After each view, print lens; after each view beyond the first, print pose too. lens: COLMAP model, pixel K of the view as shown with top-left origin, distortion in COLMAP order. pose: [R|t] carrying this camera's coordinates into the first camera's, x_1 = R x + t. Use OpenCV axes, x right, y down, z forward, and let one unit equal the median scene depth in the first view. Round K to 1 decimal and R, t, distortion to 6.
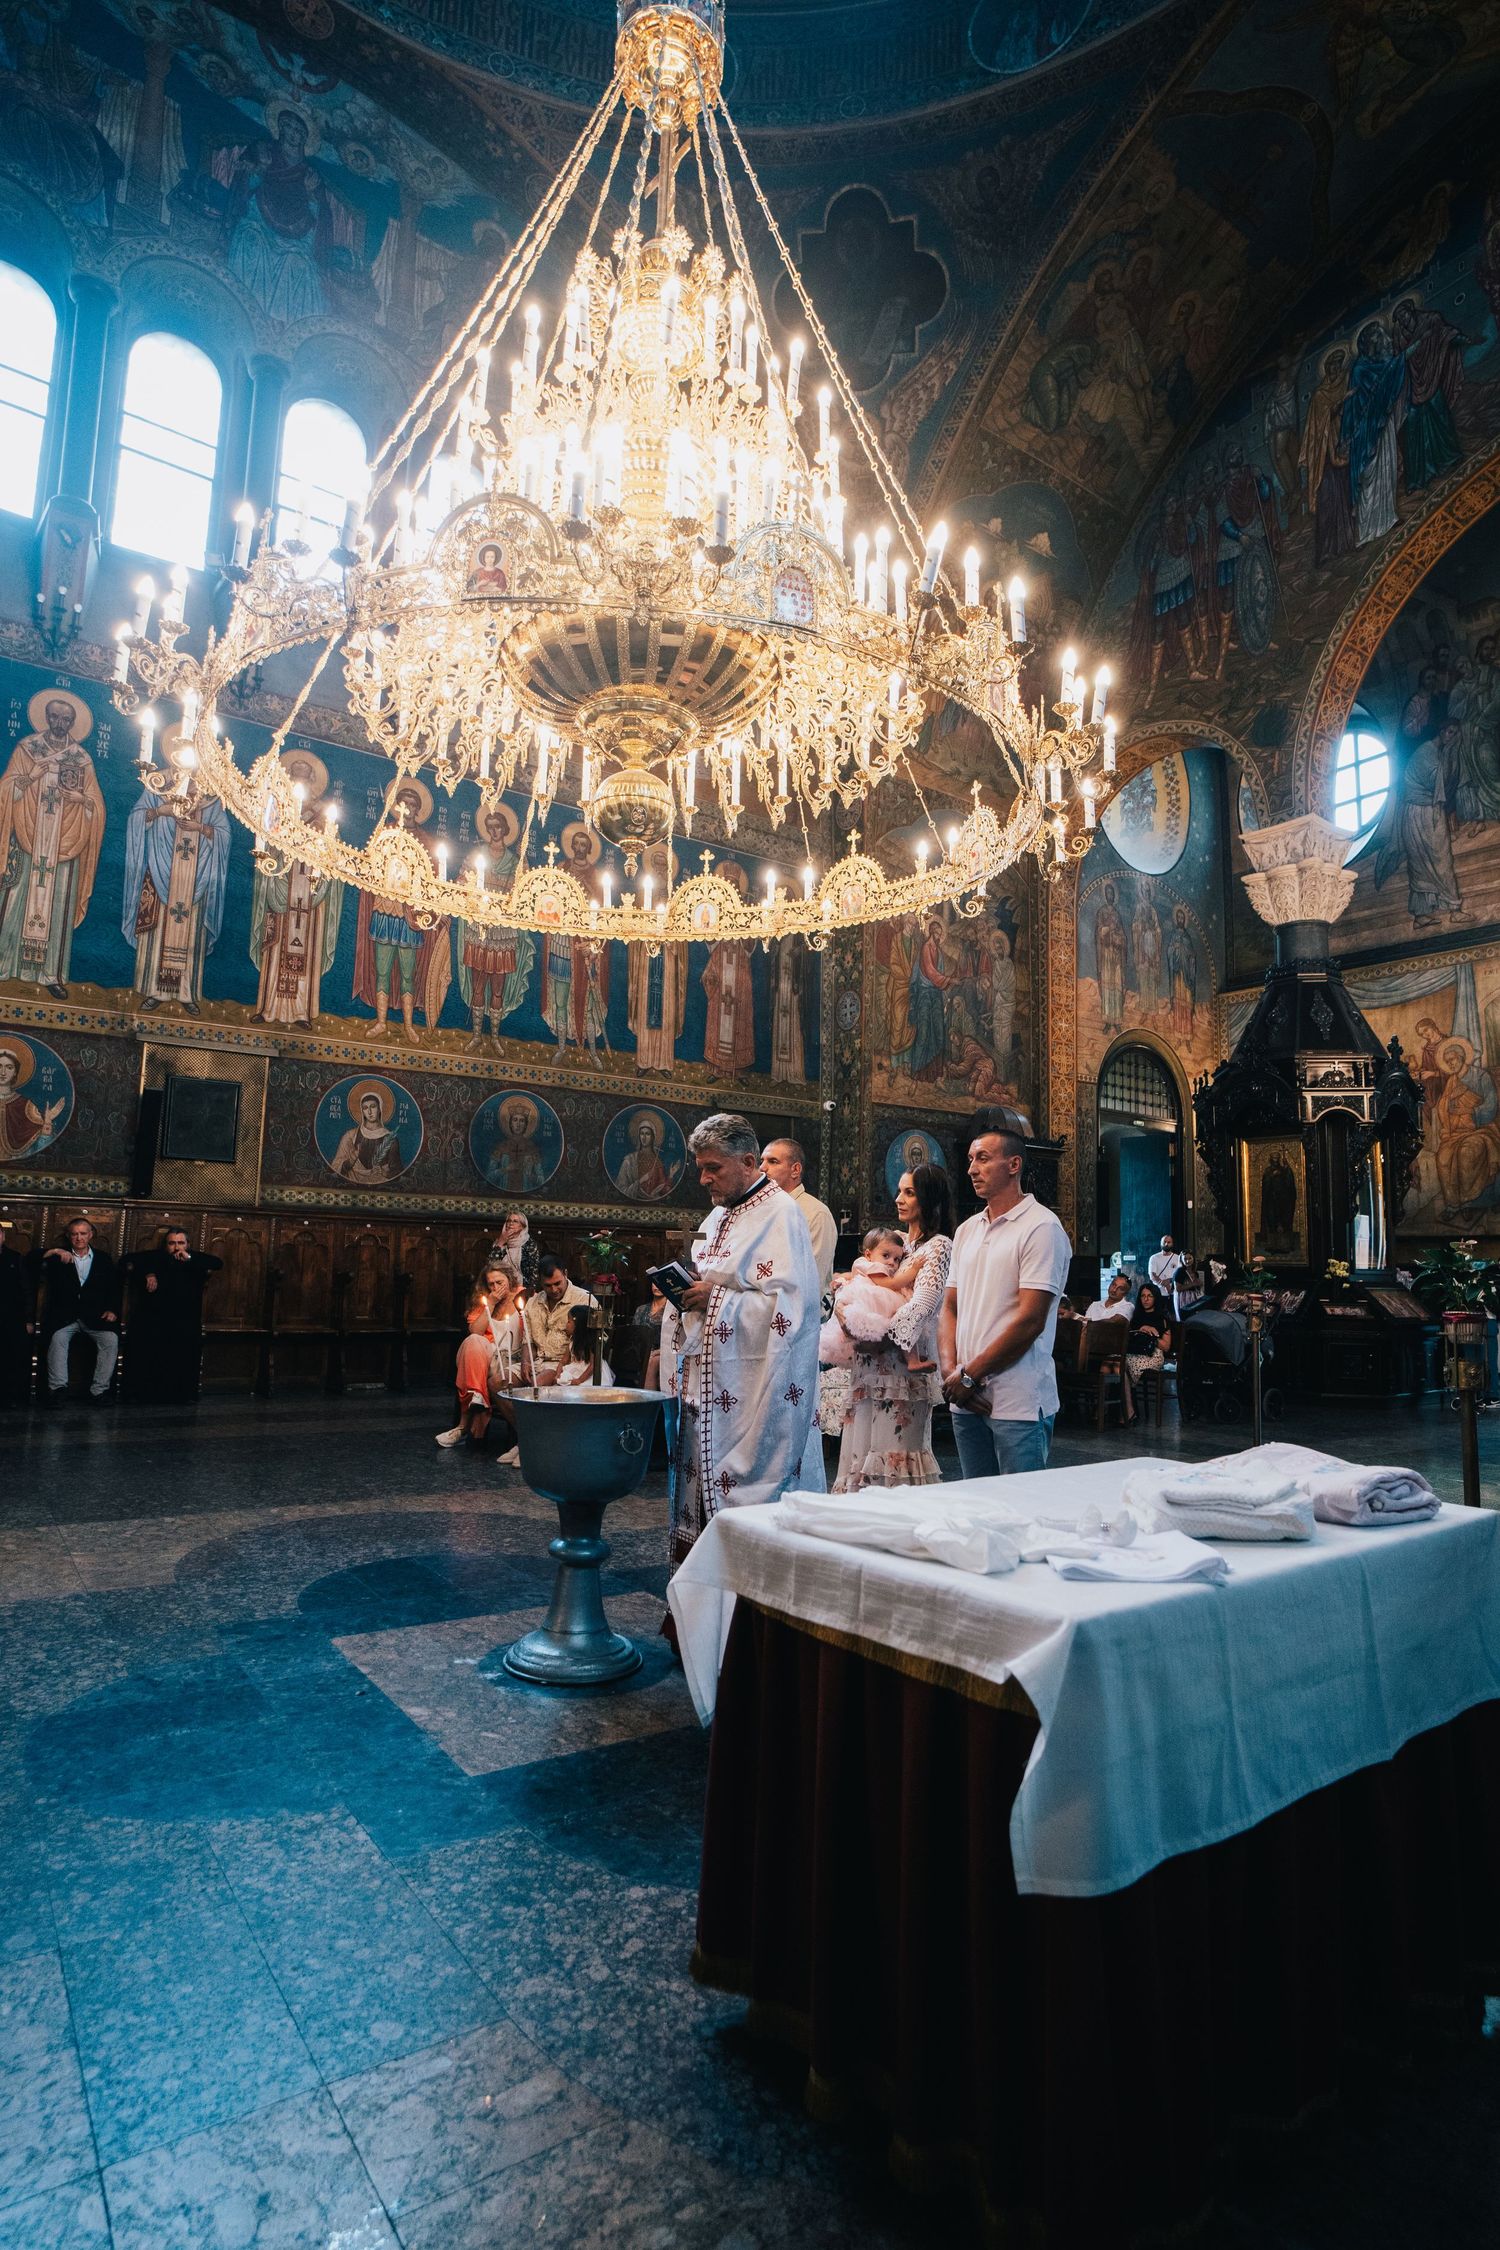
lens RADIAL K [[1198.0, 0, 719.5], [0, 1198.0, 1118.3], [0, 0, 1]] dist [-0.051379, 0.026735]
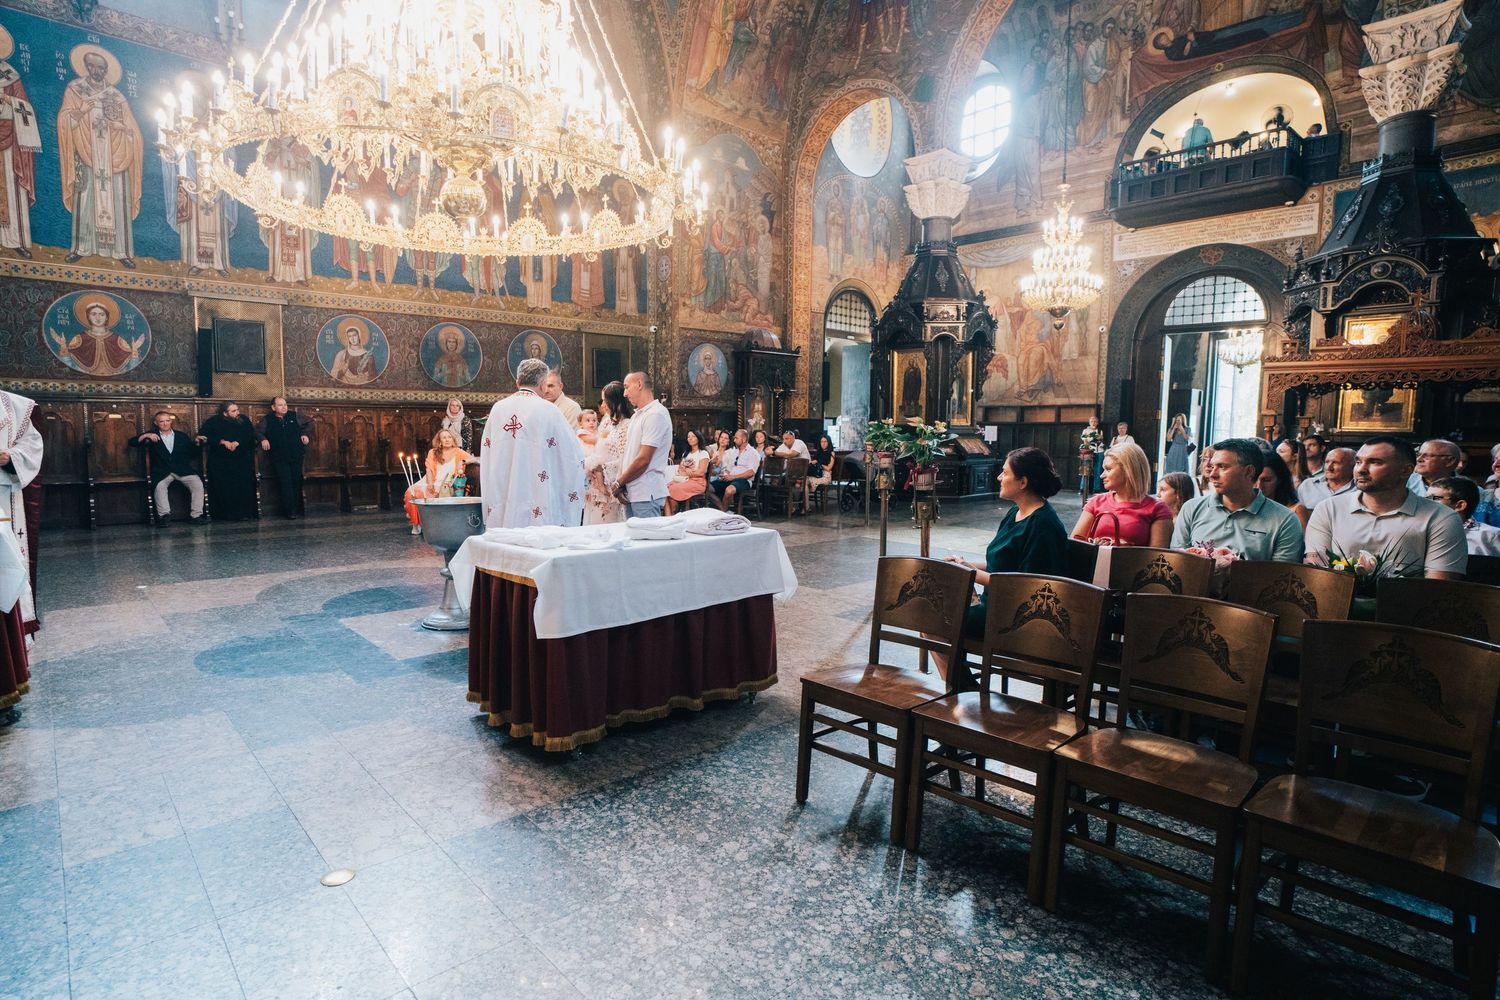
lens RADIAL K [[798.6, 0, 741.5], [0, 798.6, 504.3], [0, 0, 1]] dist [-0.051379, 0.026735]
pose [[0.989291, -0.031533, 0.142509, 0.061479], [-0.000878, 0.975080, 0.221852, -0.023251], [-0.145953, -0.219601, 0.964610, -0.135229]]
